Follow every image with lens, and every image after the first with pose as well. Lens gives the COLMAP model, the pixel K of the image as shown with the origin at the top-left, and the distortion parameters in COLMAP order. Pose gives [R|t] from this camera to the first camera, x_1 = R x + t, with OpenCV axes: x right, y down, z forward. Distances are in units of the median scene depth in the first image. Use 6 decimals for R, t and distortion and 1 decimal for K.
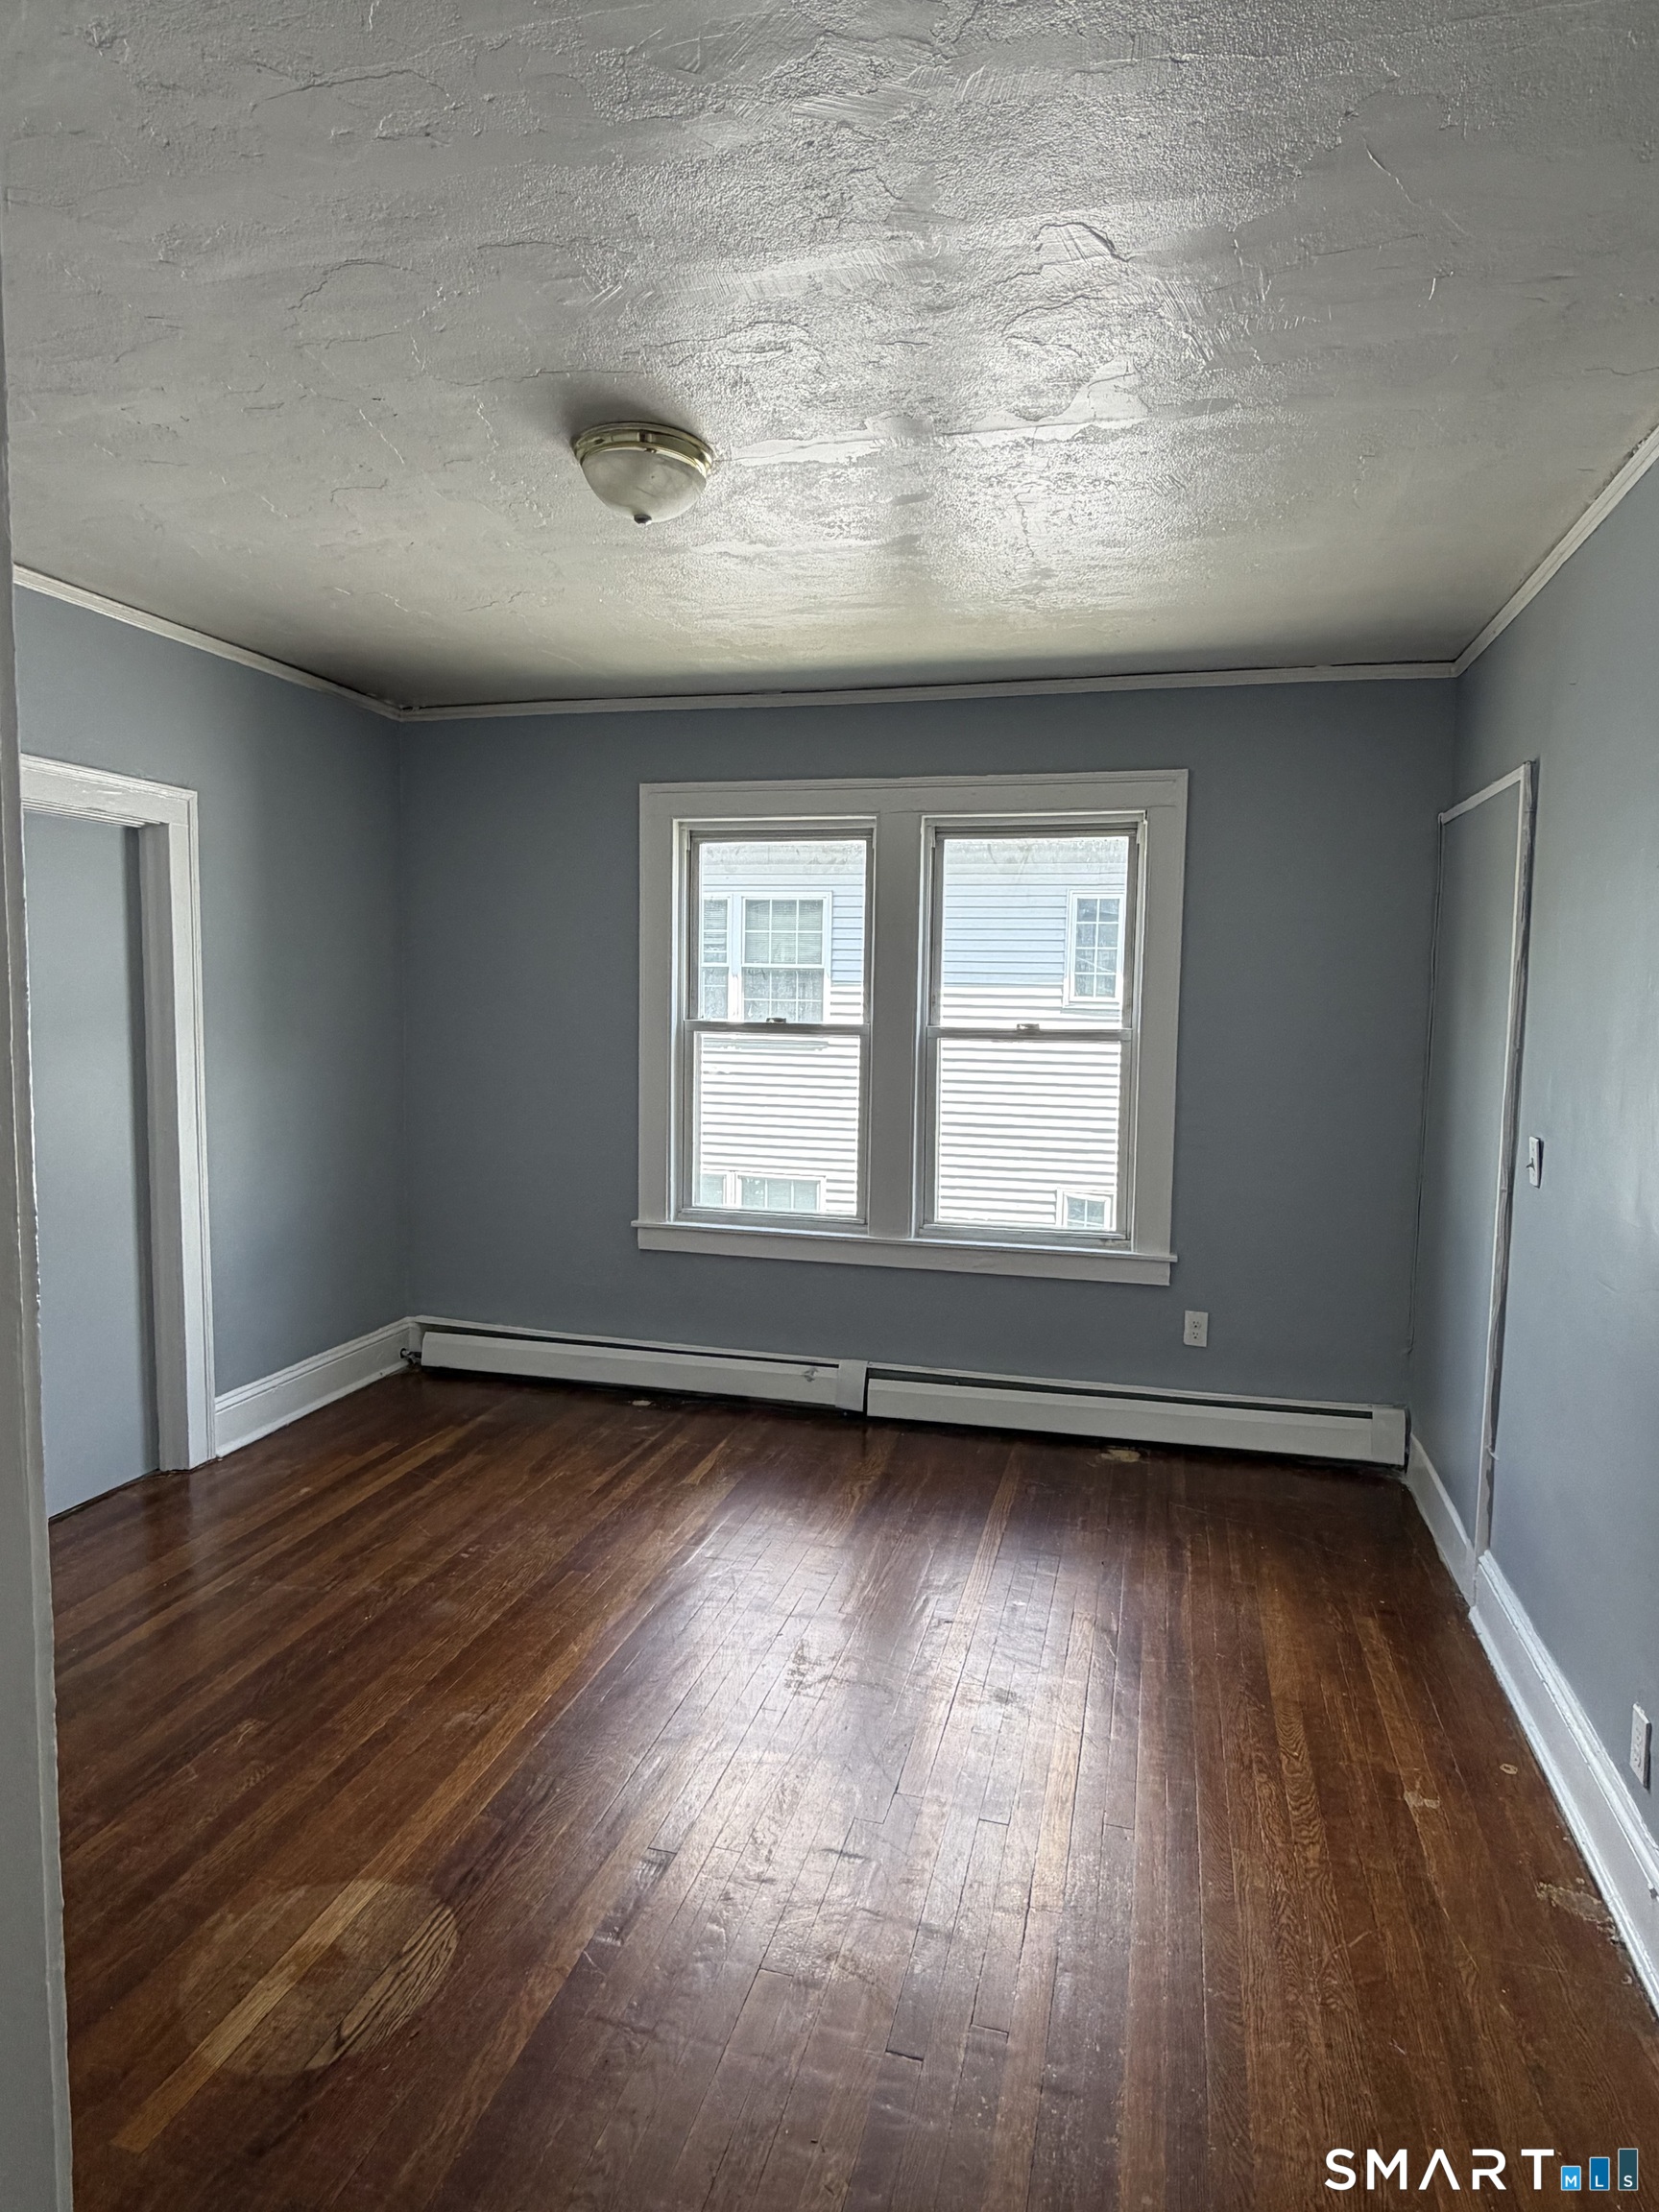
lens RADIAL K [[1259.8, 0, 826.1], [0, 1259.8, 1098.8], [0, 0, 1]] dist [0.001503, 0.000121]
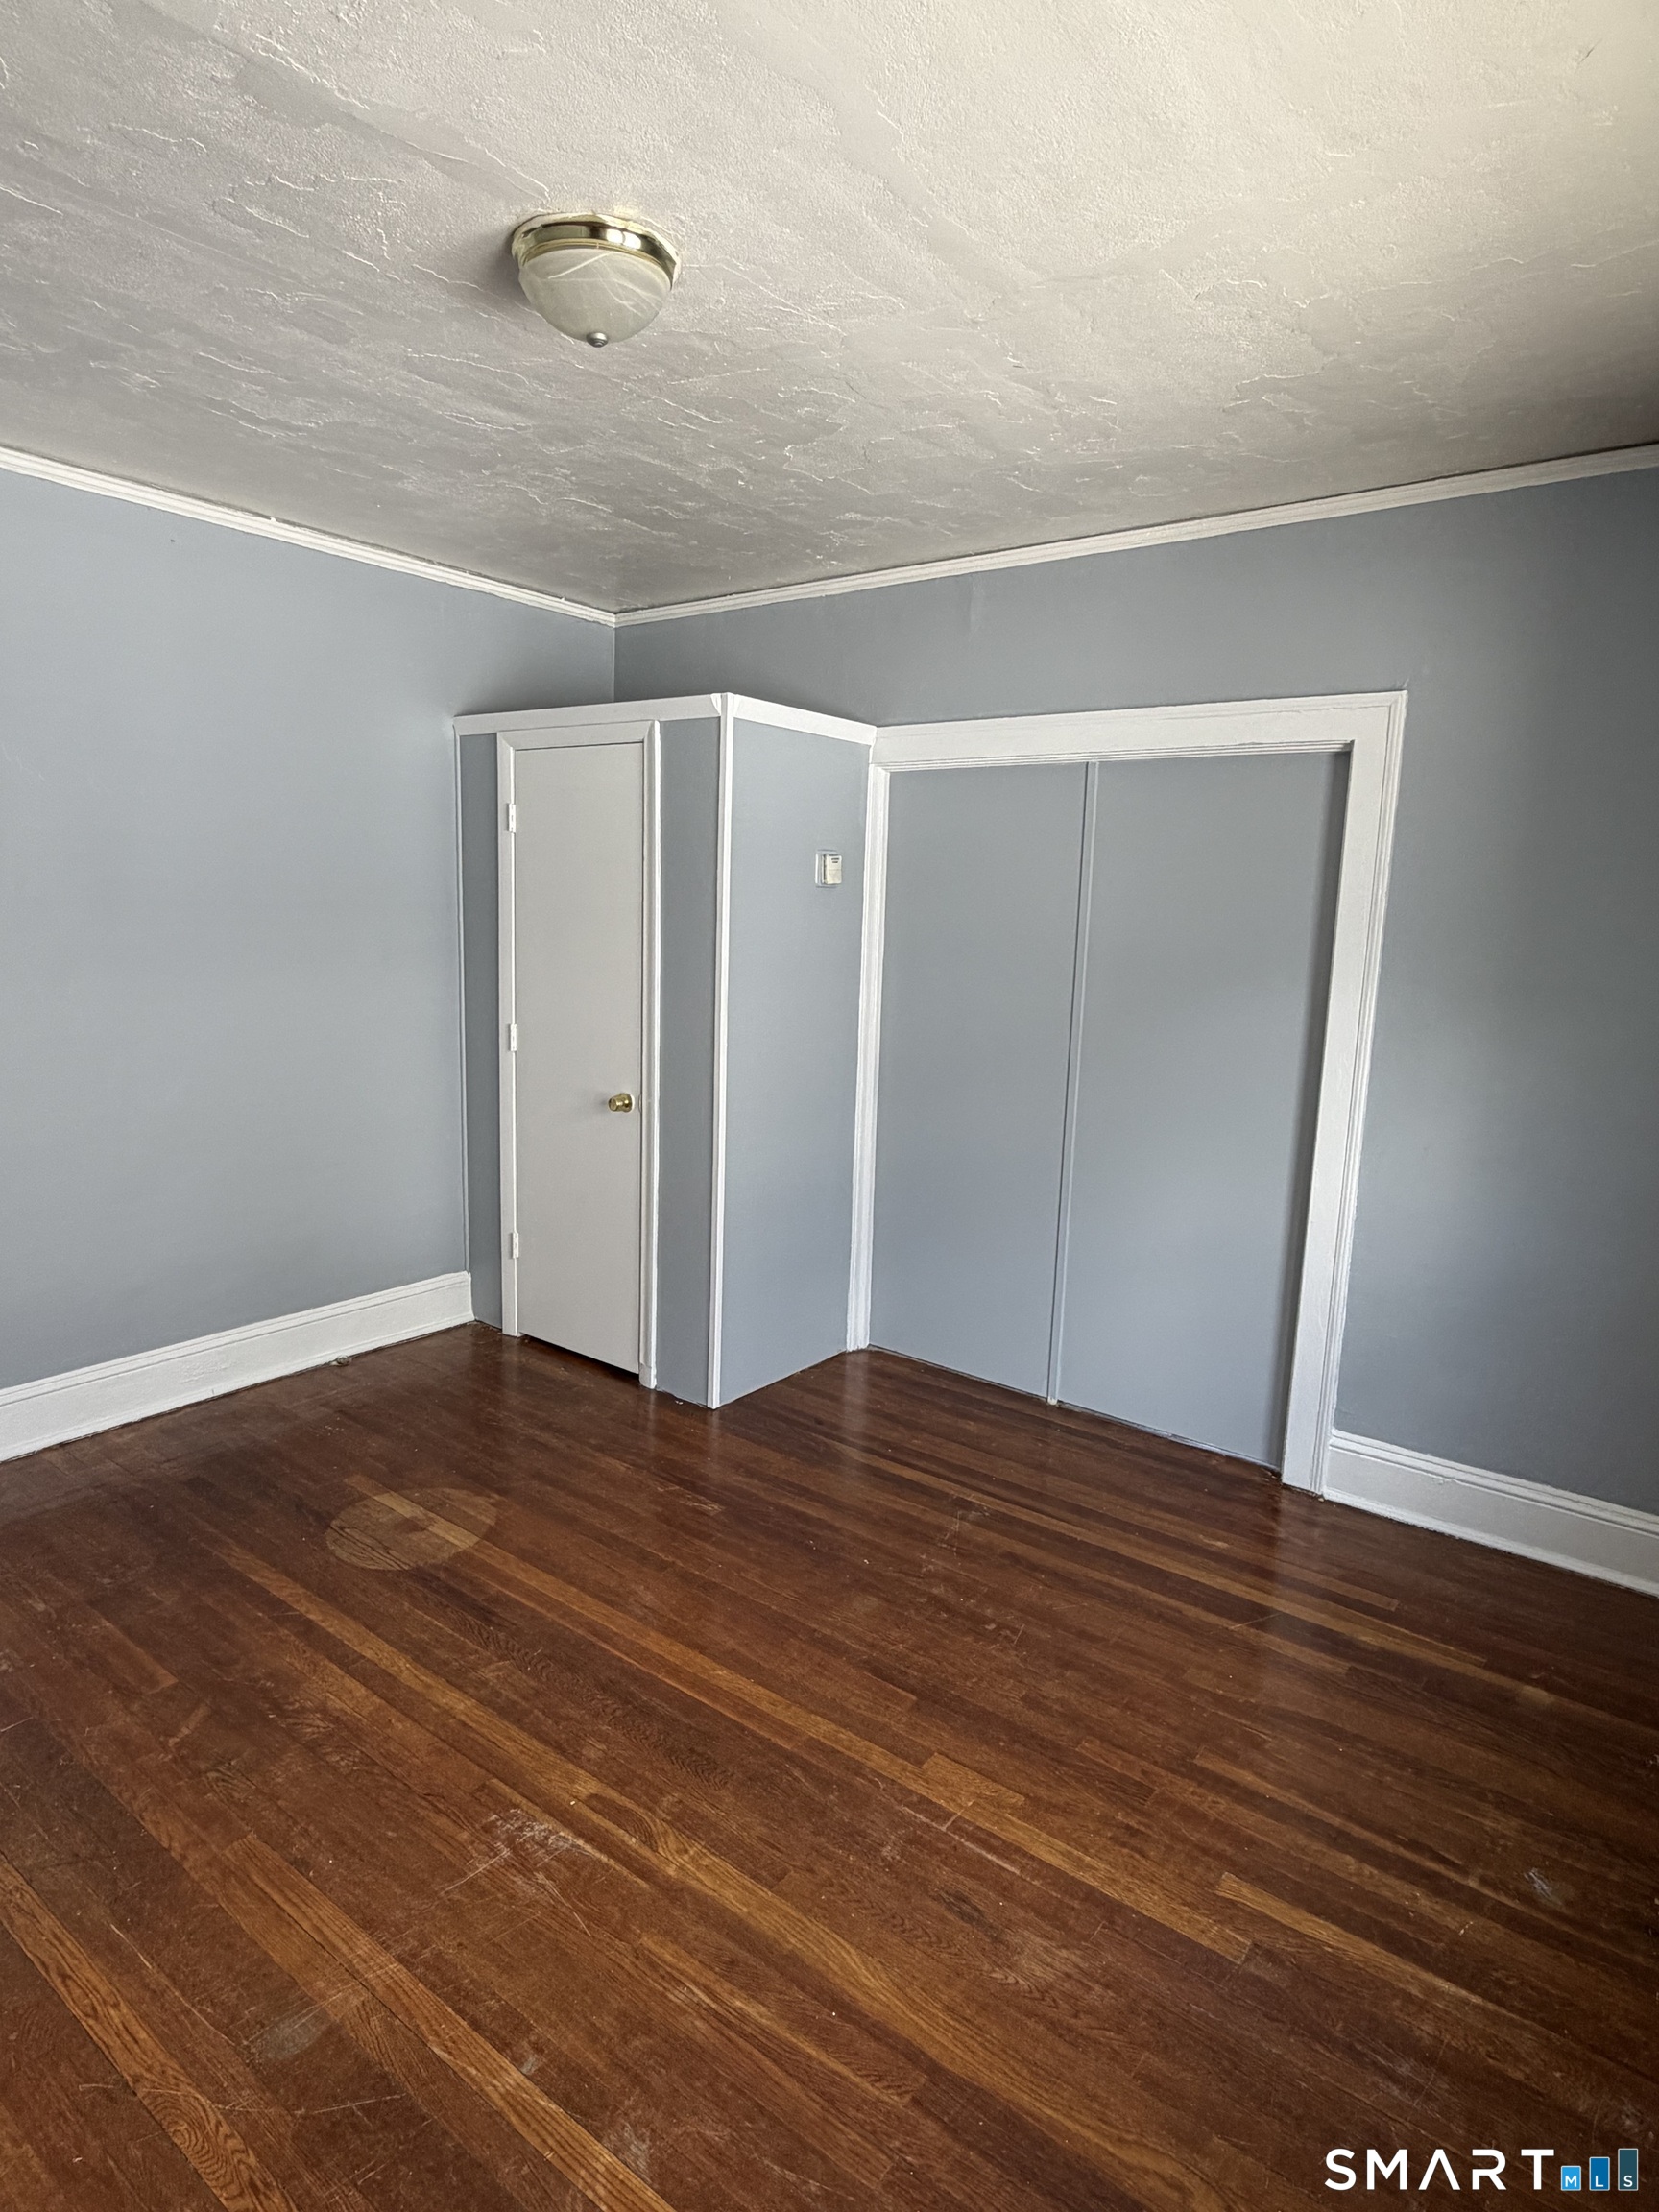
lens RADIAL K [[1251.2, 0, 825.0], [0, 1251.2, 1101.4], [0, 0, 1]] dist [0.000934, 0.000658]
pose [[-0.379668, 0.120668, -0.917220, 0.380637], [-0.113633, 0.977866, 0.175683, -0.083551], [0.918118, 0.170928, -0.357552, 0.946199]]
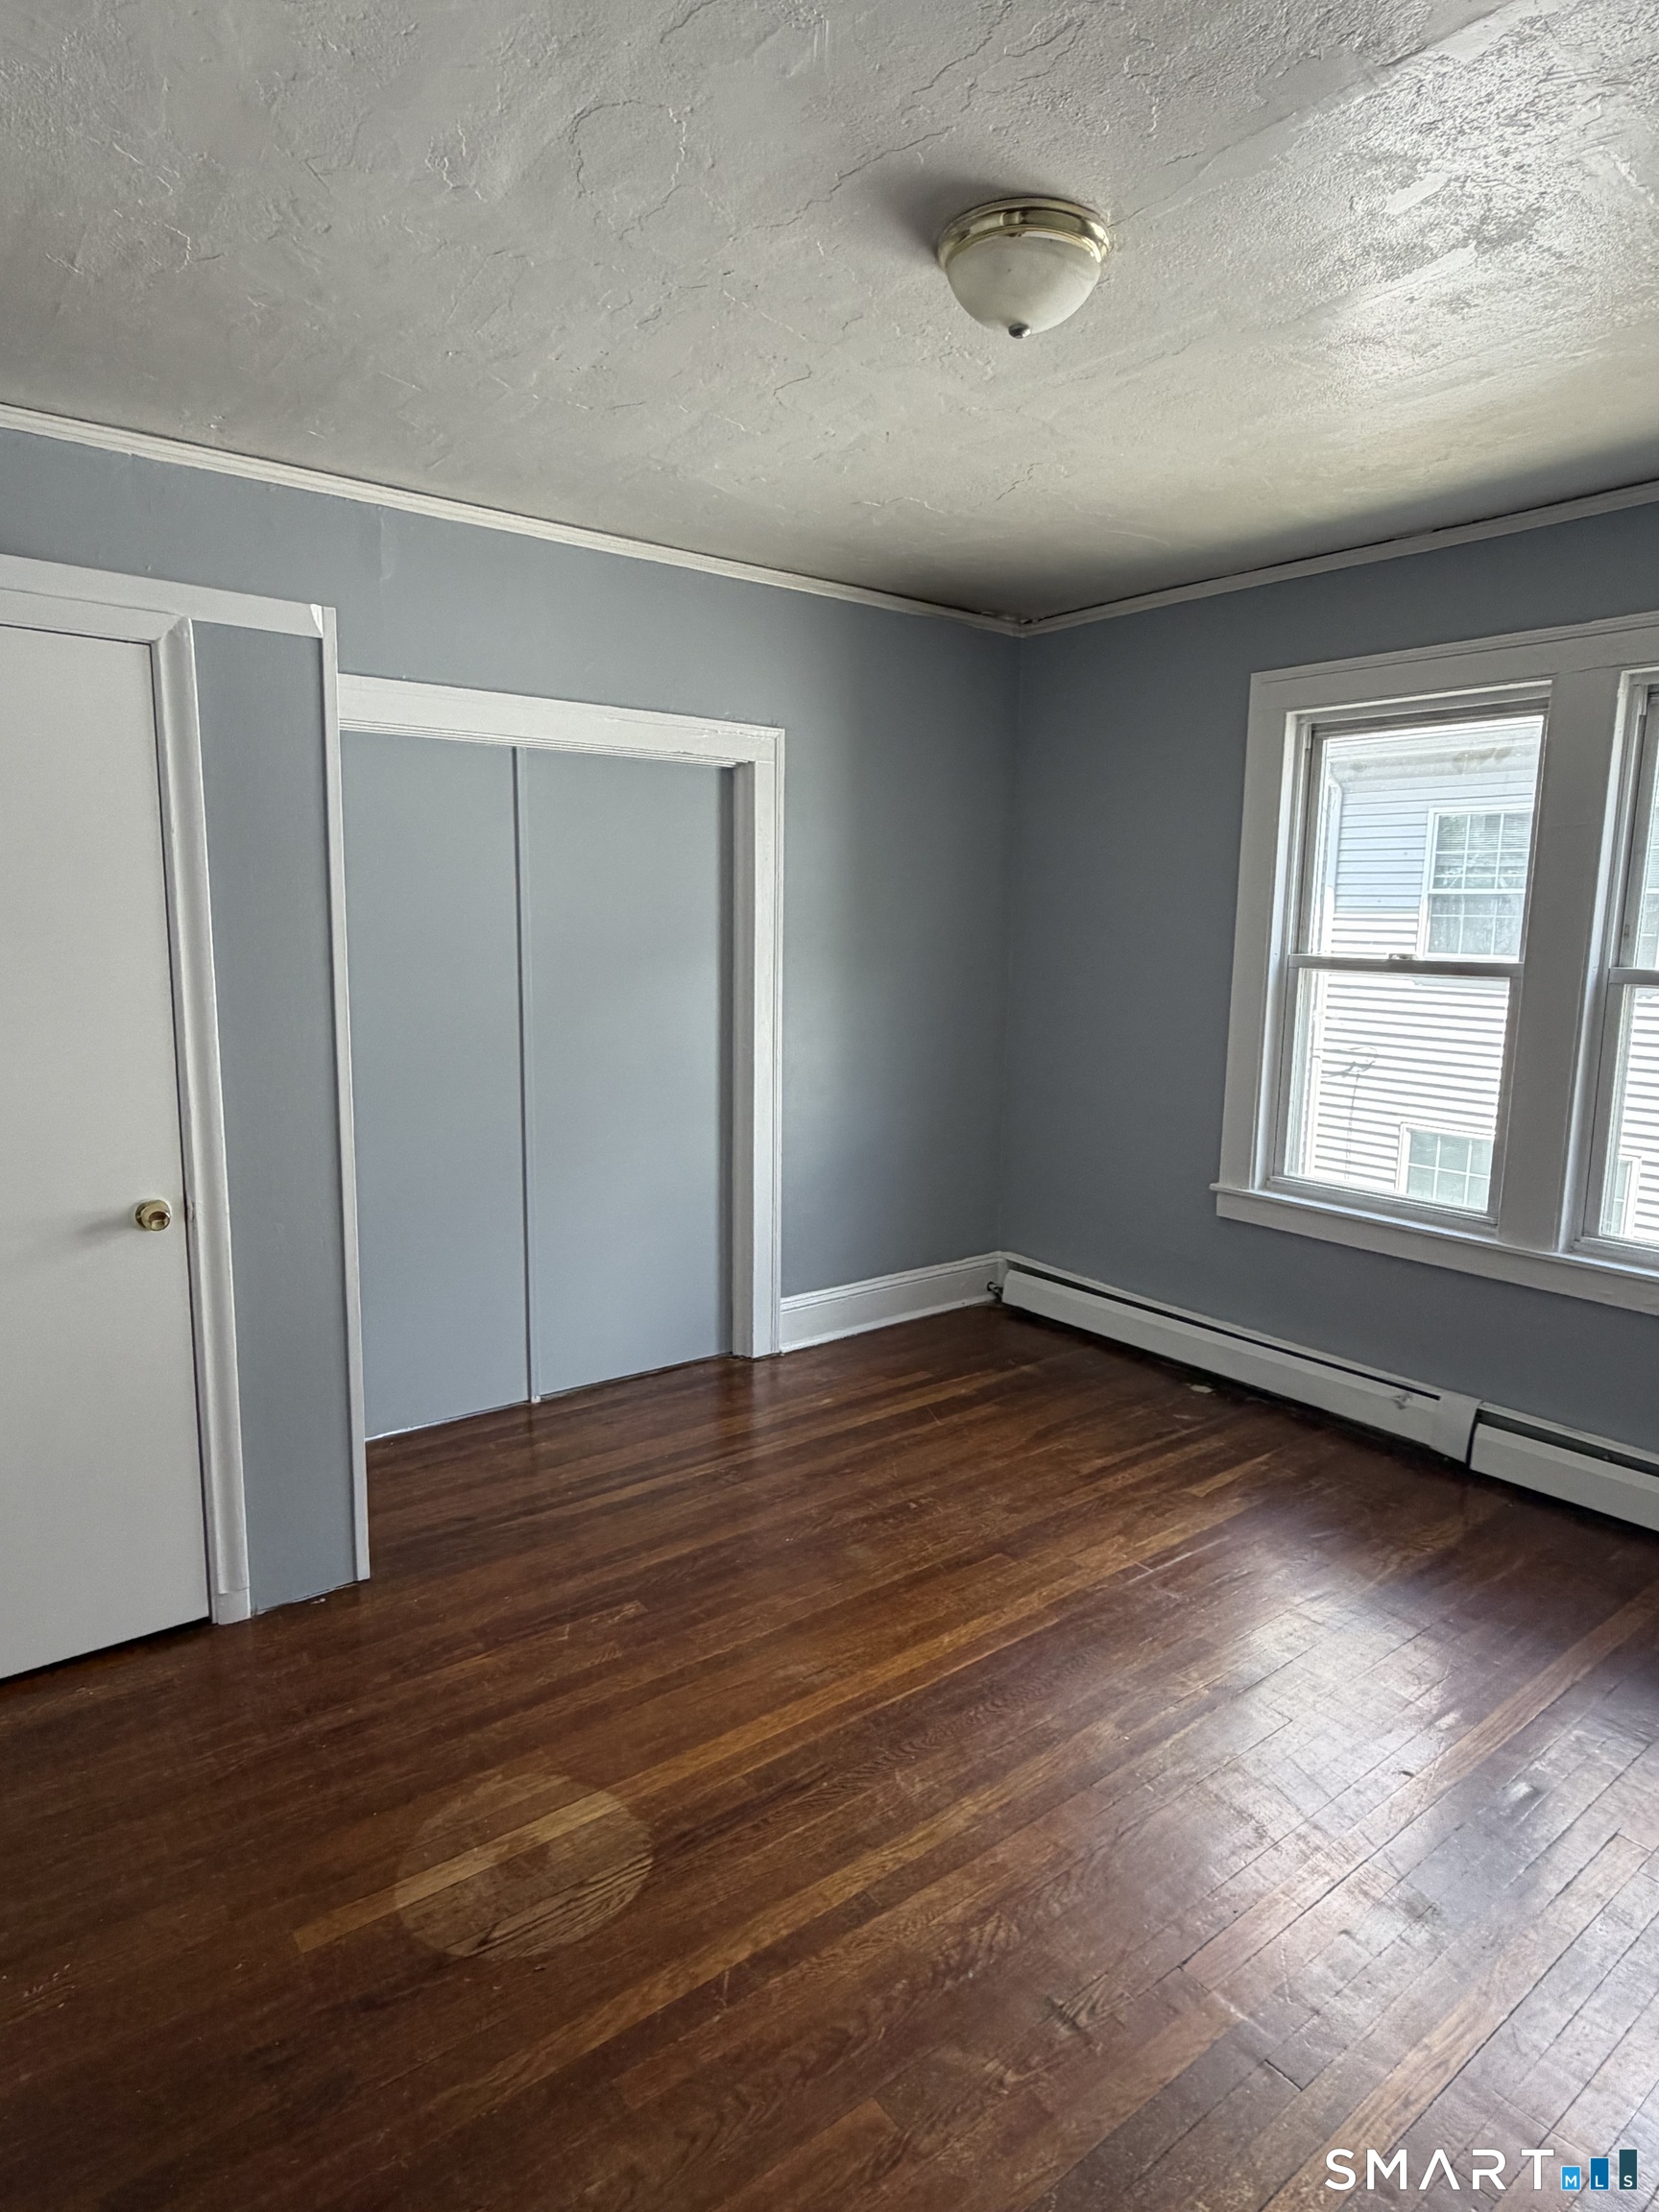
lens RADIAL K [[1256.5, 0, 829.5], [0, 1256.5, 1106.0], [0, 0, 1]] dist [-0.001210, 0.000489]
pose [[0.798555, 0.086712, -0.595644, 0.176266], [-0.051819, 0.995799, 0.075494, -0.010740], [0.599688, -0.029420, 0.799693, 0.165449]]
